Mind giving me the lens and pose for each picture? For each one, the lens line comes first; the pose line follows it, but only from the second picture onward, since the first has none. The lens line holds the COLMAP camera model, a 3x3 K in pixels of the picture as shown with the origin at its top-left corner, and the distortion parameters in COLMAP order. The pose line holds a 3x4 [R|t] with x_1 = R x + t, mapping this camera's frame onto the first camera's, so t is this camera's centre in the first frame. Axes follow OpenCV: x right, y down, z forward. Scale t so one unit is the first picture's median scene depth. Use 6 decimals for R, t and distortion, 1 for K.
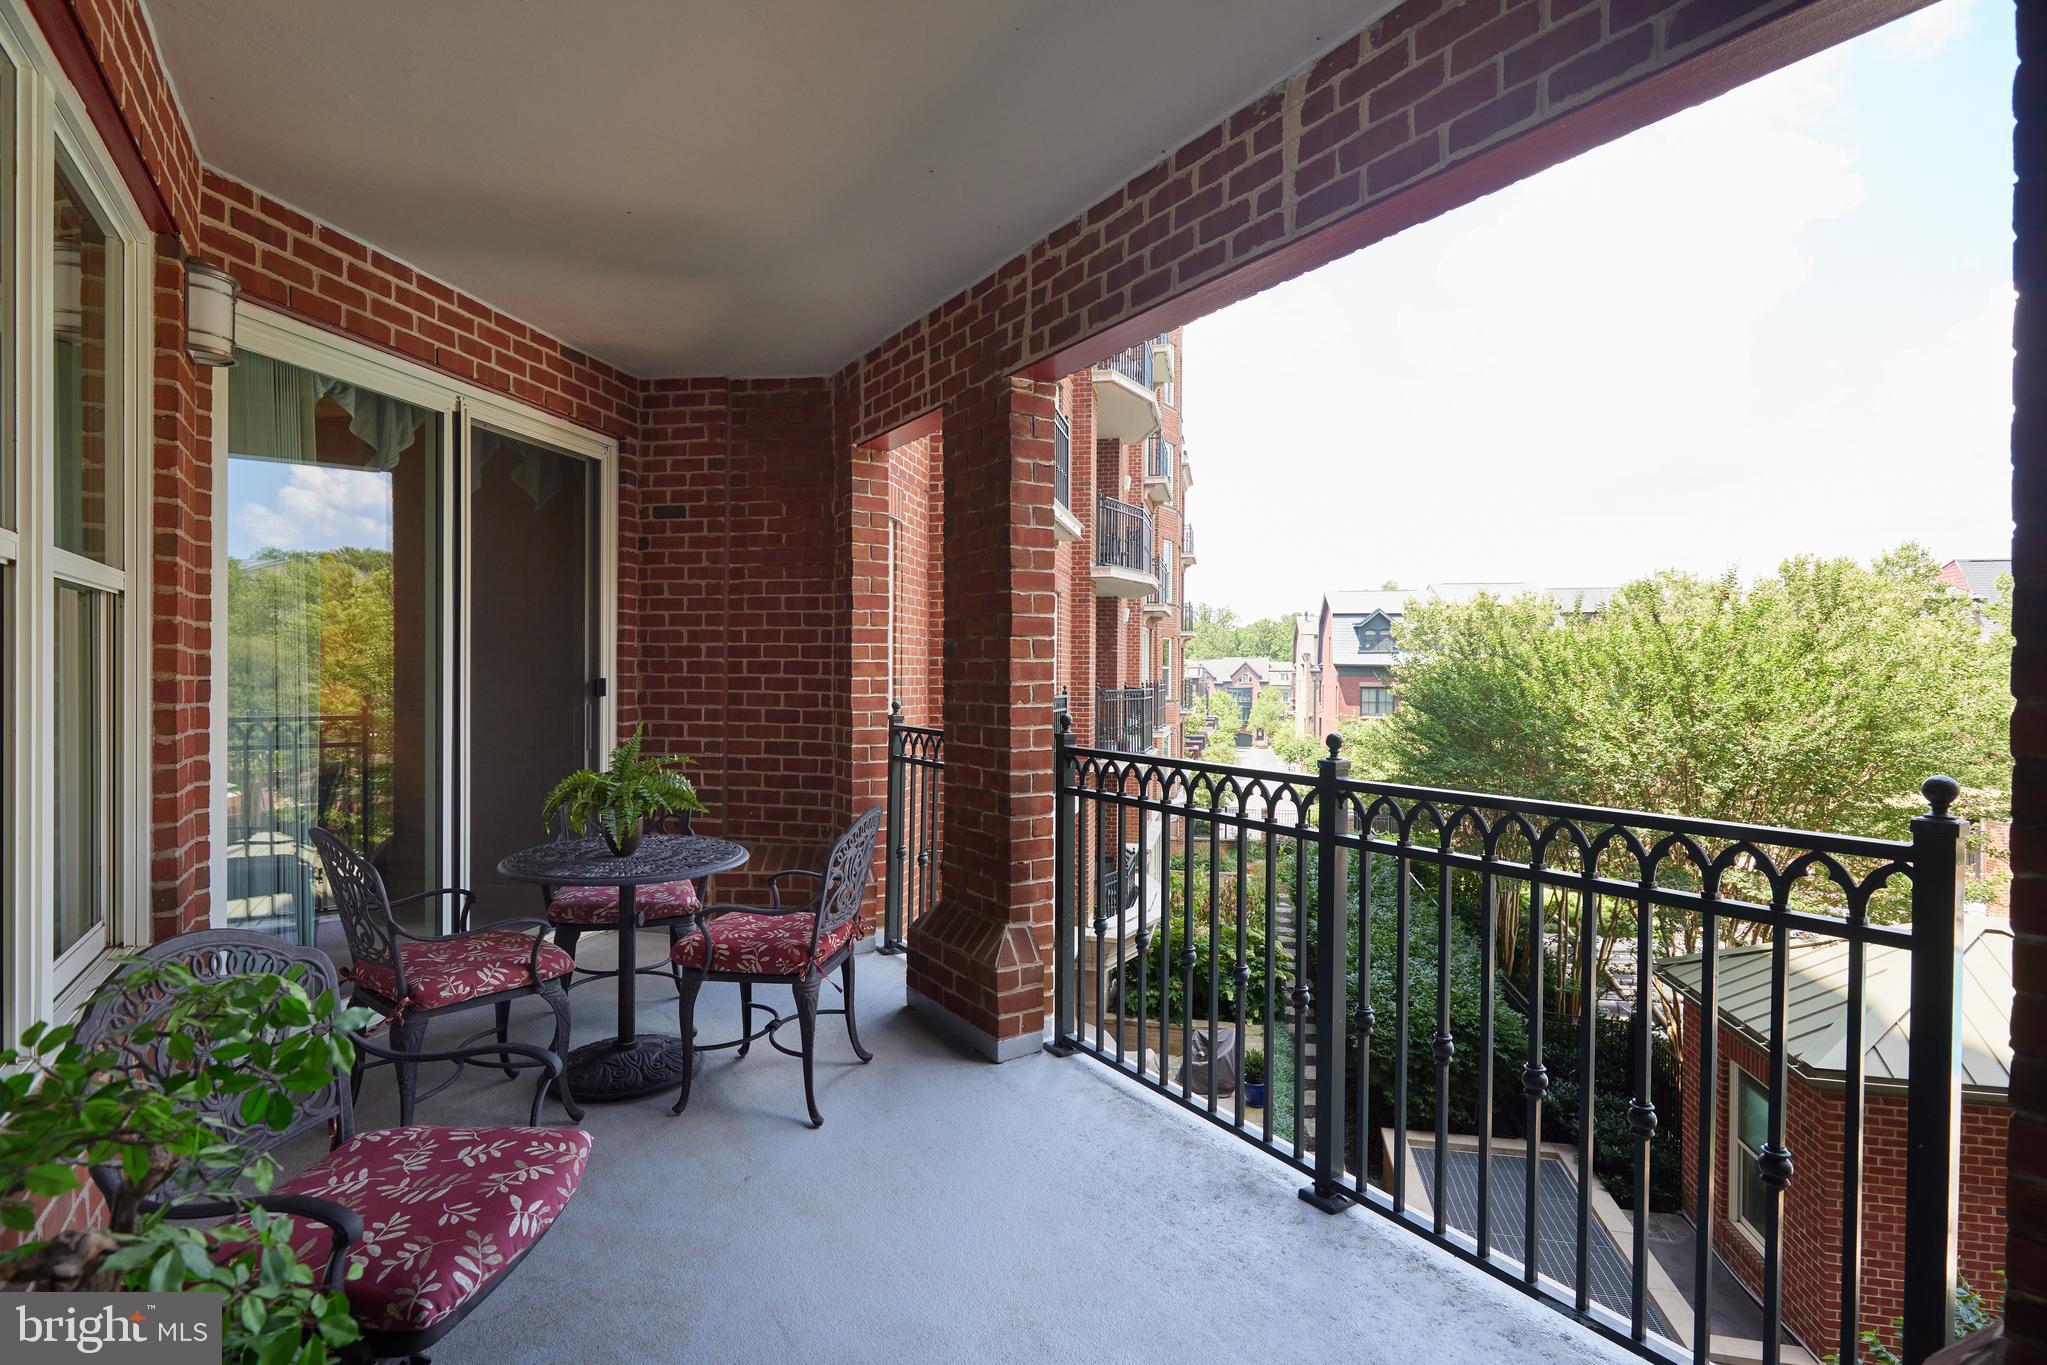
lens RADIAL K [[1000.7, 0, 1032.4], [0, 1000.7, 679.6], [0, 0, 1]] dist [0.000786, 0.000176]
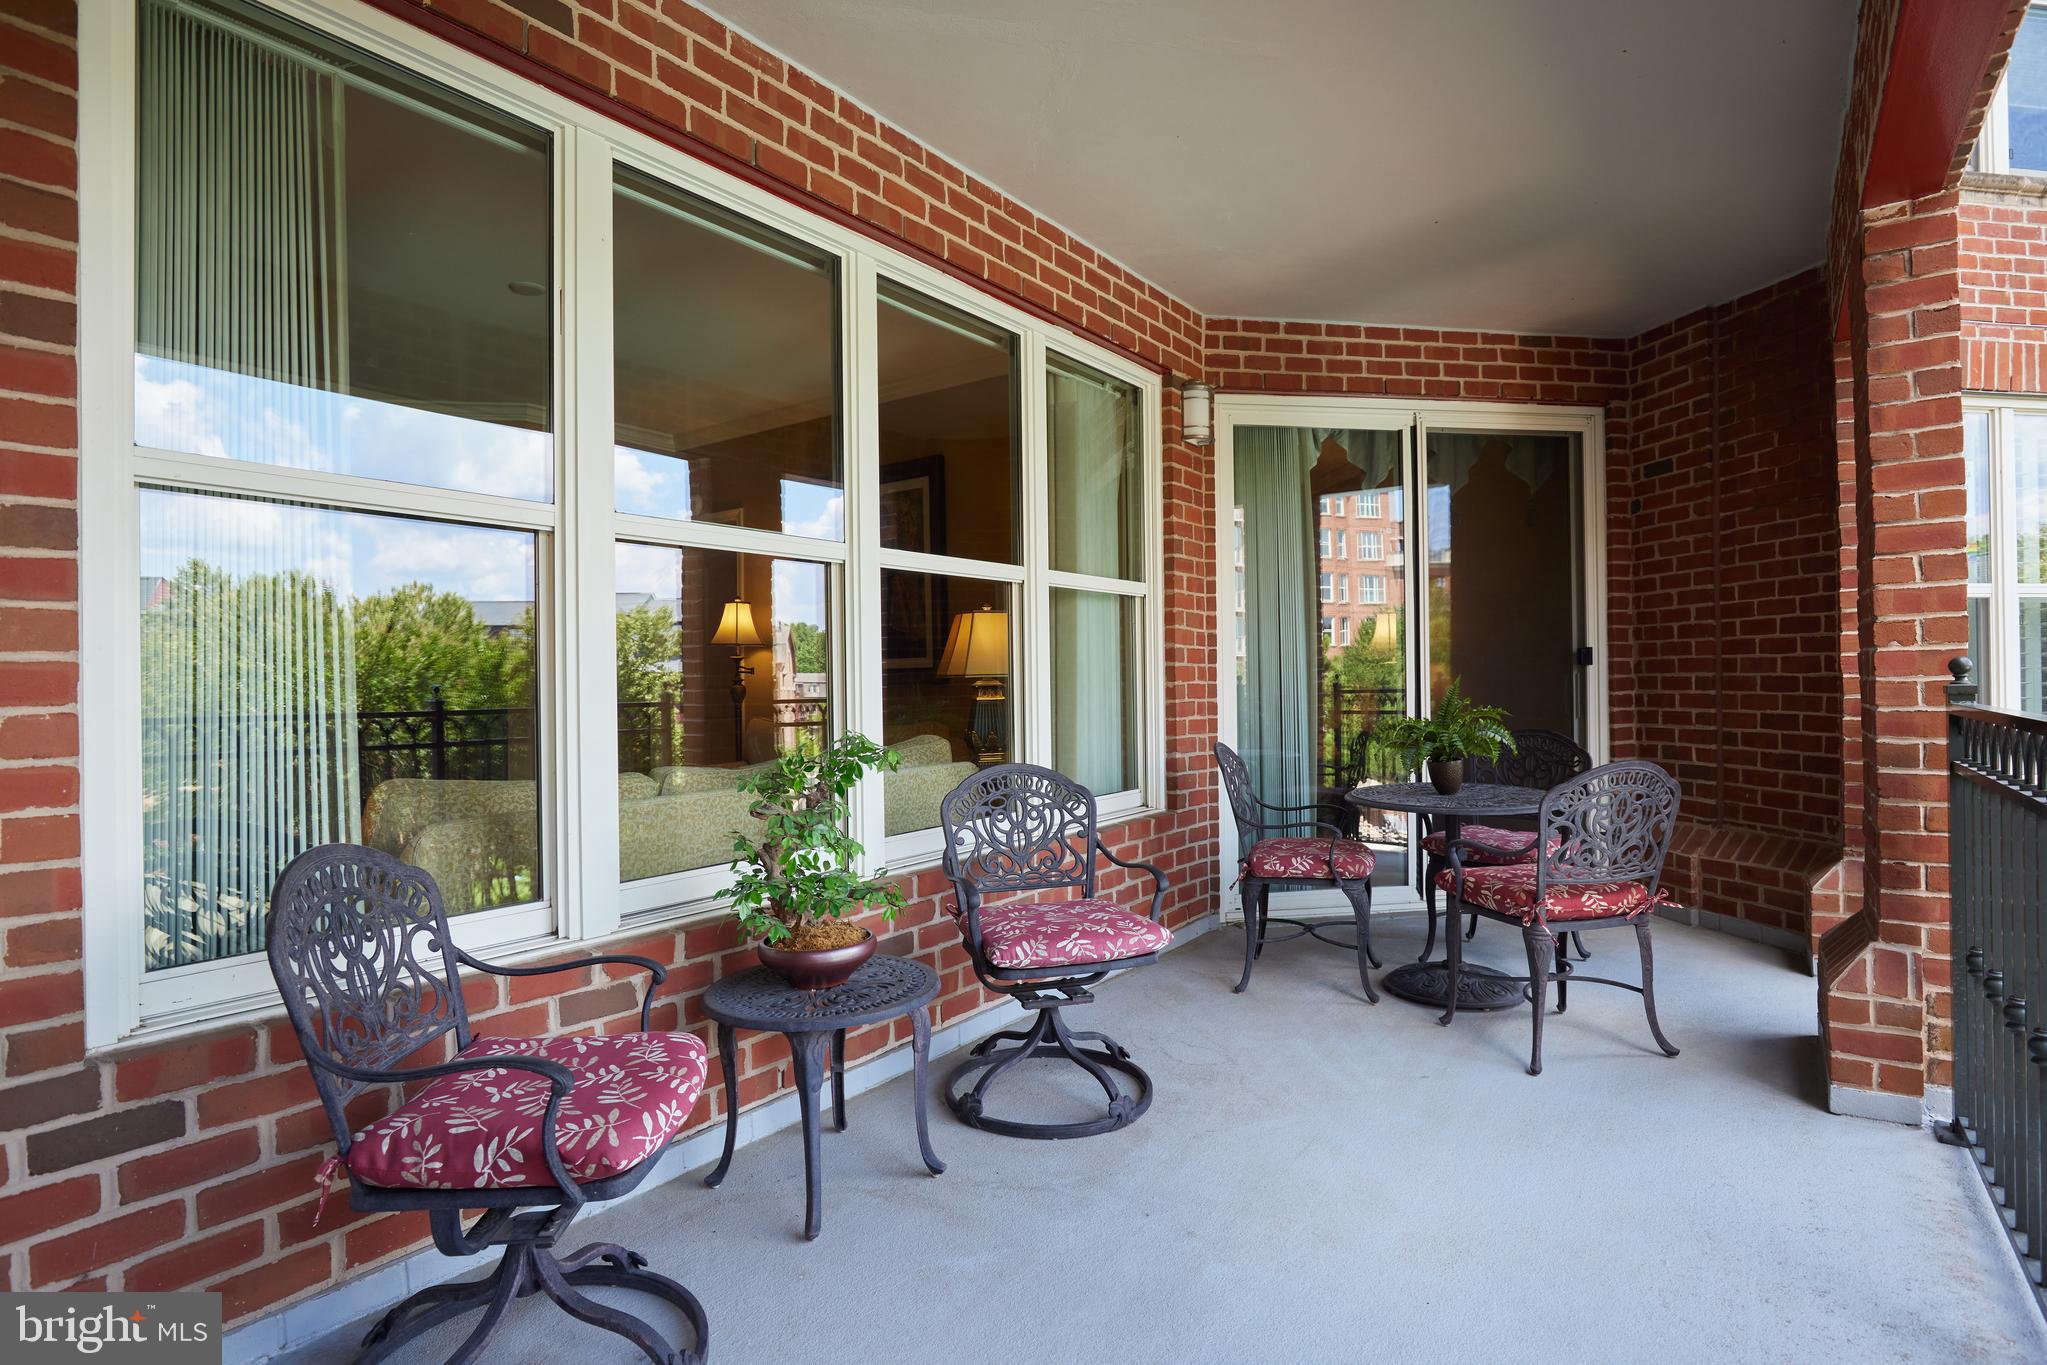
lens RADIAL K [[1039.7, 0, 1020.0], [0, 1039.7, 679.6], [0, 0, 1]] dist [-0.023984, 0.001813]
pose [[0.349722, -0.014300, -0.936744, 0.423877], [0.008870, 0.999889, -0.011952, 0.047657], [0.936811, -0.004129, 0.349810, 0.126096]]
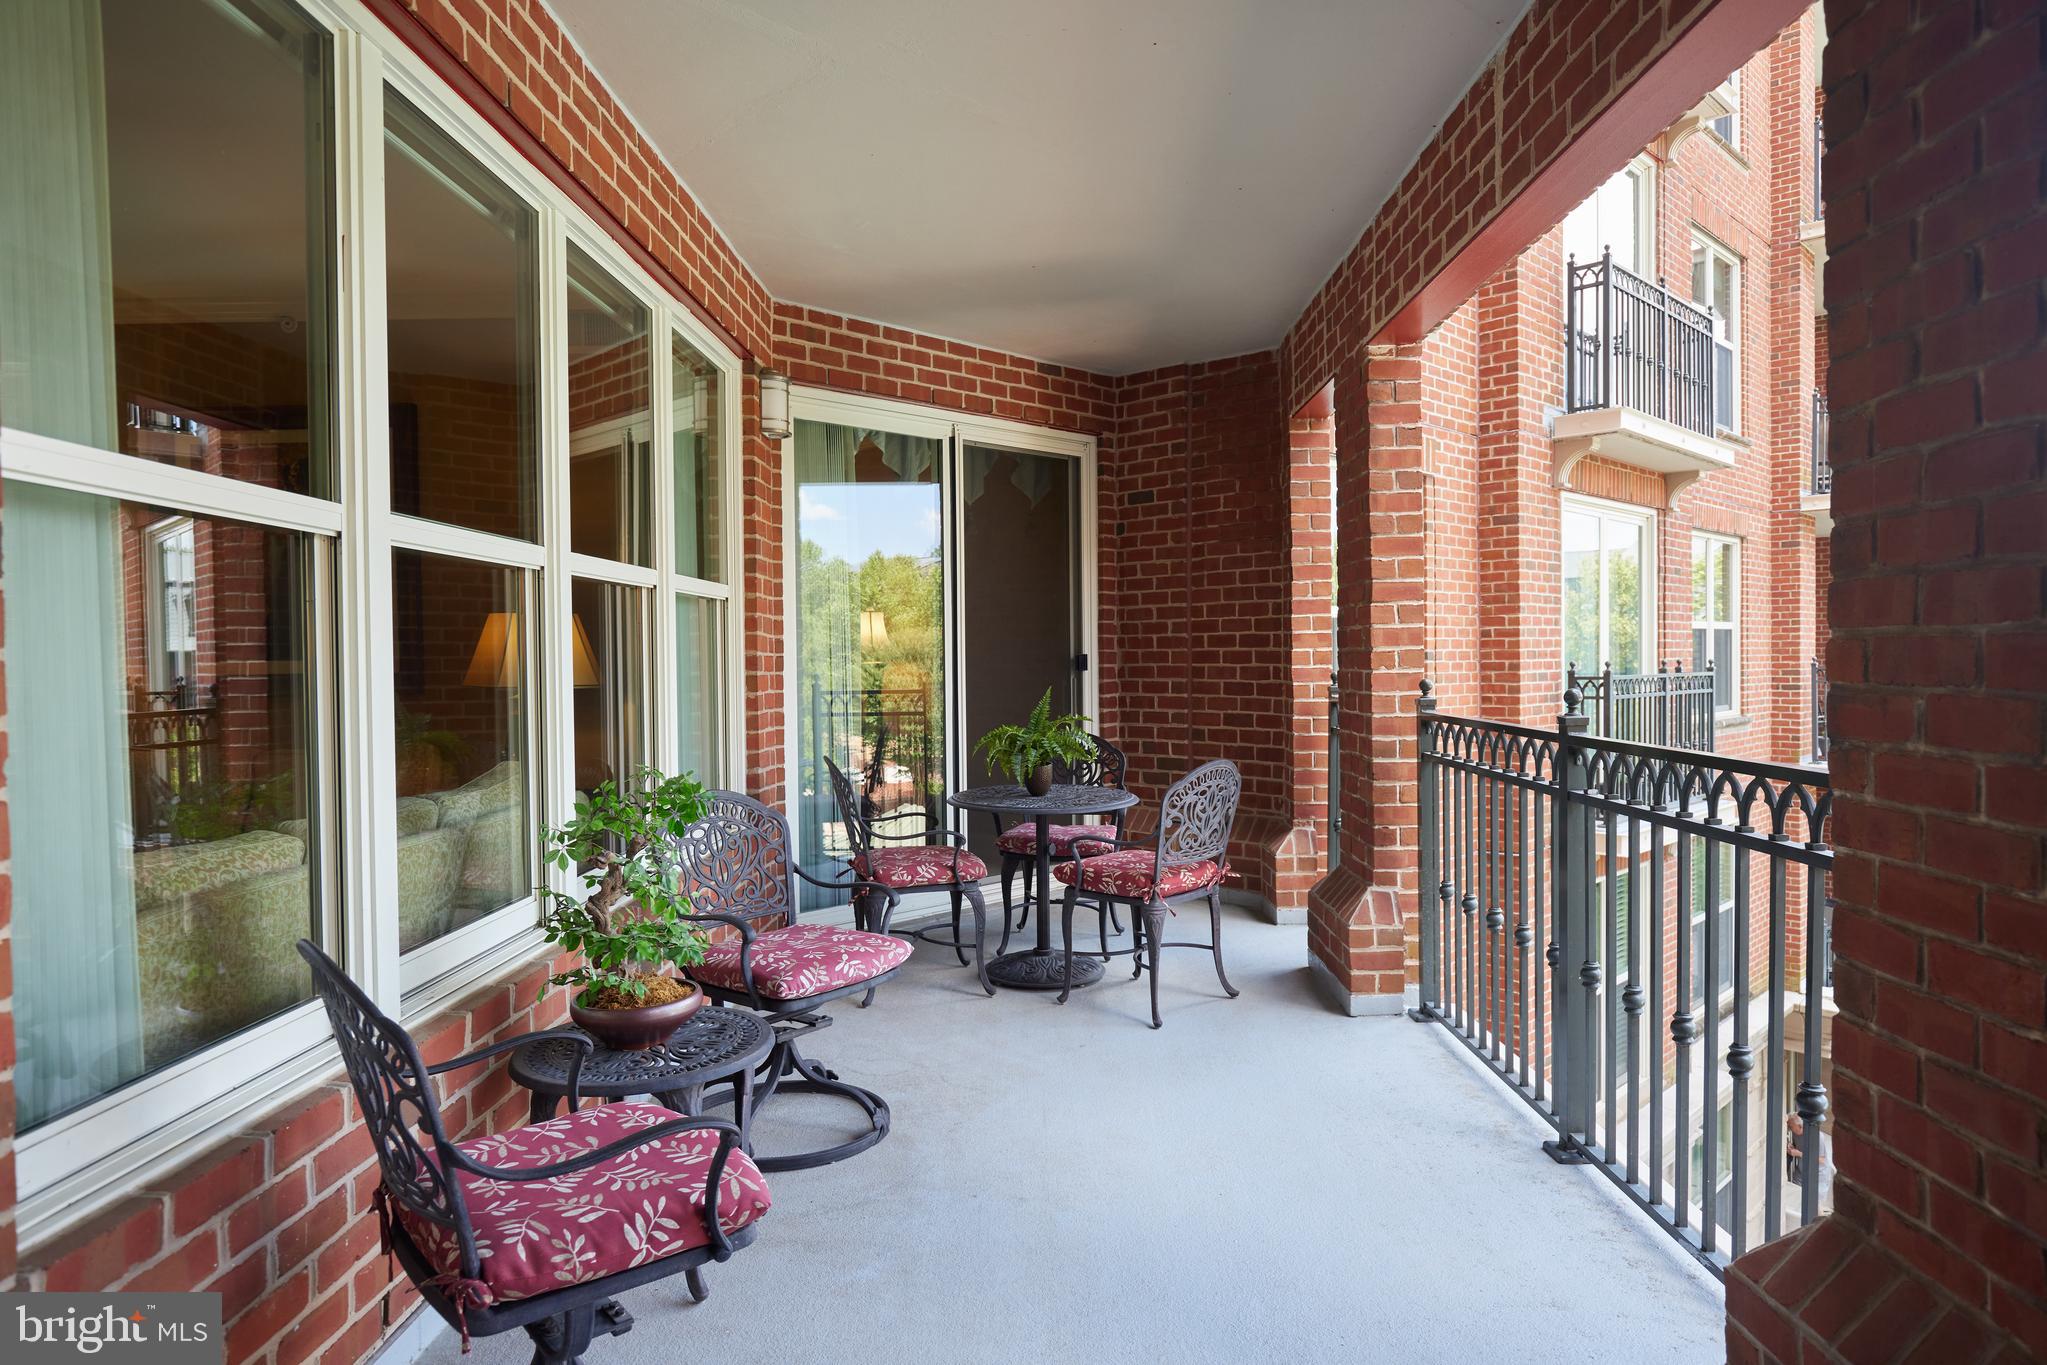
lens RADIAL K [[1246.3, 0, 1024.0], [0, 1246.3, 677.5], [0, 0, 1]] dist [-0.008870, -0.001614]
pose [[0.825791, -0.006504, -0.563938, 0.360782], [0.012360, 0.999902, 0.006568, 0.017980], [0.563840, -0.012394, 0.825791, -0.215857]]
